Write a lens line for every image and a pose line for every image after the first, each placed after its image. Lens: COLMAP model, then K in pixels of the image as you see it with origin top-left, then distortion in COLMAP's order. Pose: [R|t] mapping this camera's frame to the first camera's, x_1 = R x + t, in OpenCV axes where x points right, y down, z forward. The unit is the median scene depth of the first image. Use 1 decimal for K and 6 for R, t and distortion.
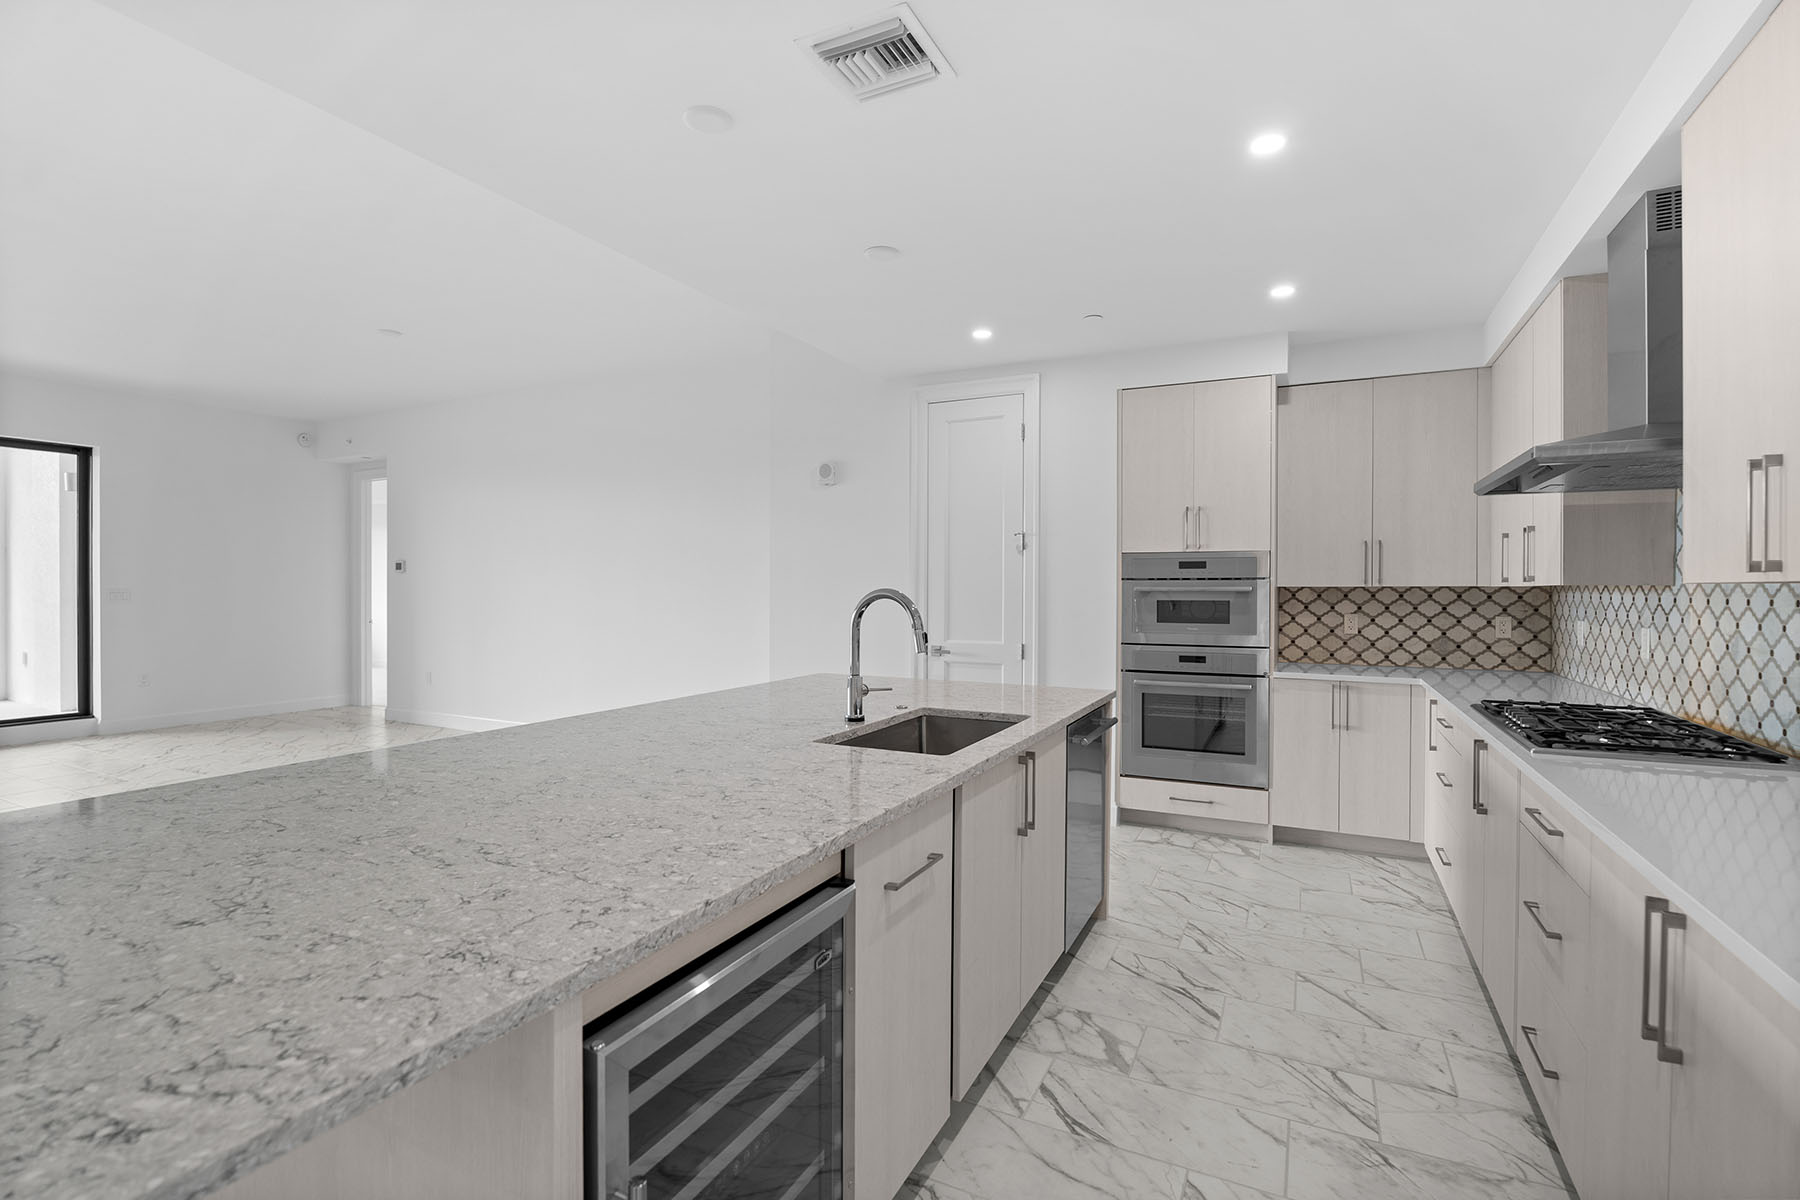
lens RADIAL K [[831.0, 0, 890.8], [0, 831.0, 592.6], [0, 0, 1]] dist [-0.014466, -0.000669]
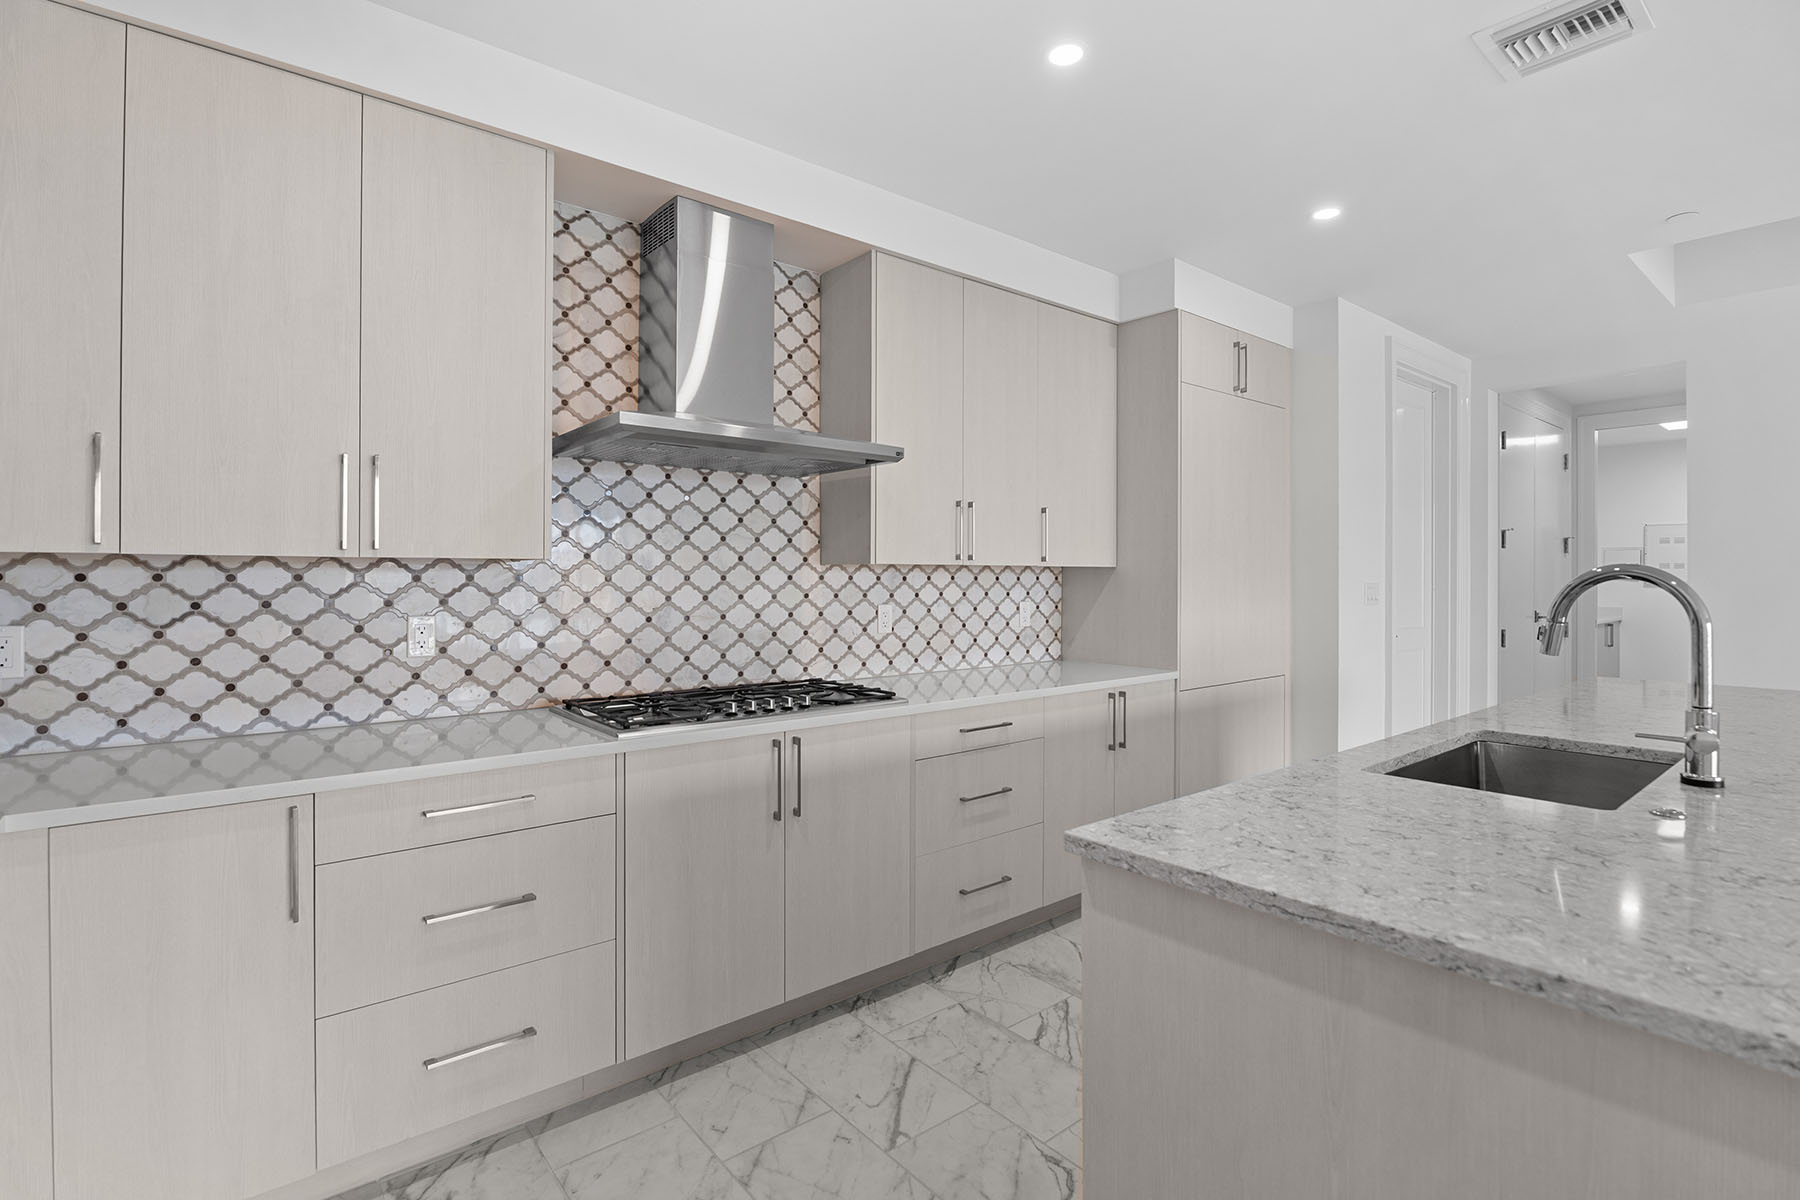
lens RADIAL K [[846.1, 0, 905.1], [0, 846.1, 577.8], [0, 0, 1]] dist [-0.012557, -0.000967]
pose [[-0.917291, -0.005084, 0.398185, 0.156479], [-0.002512, 0.999972, 0.006981, 0.001358], [-0.398209, 0.005403, -0.917279, 1.158620]]
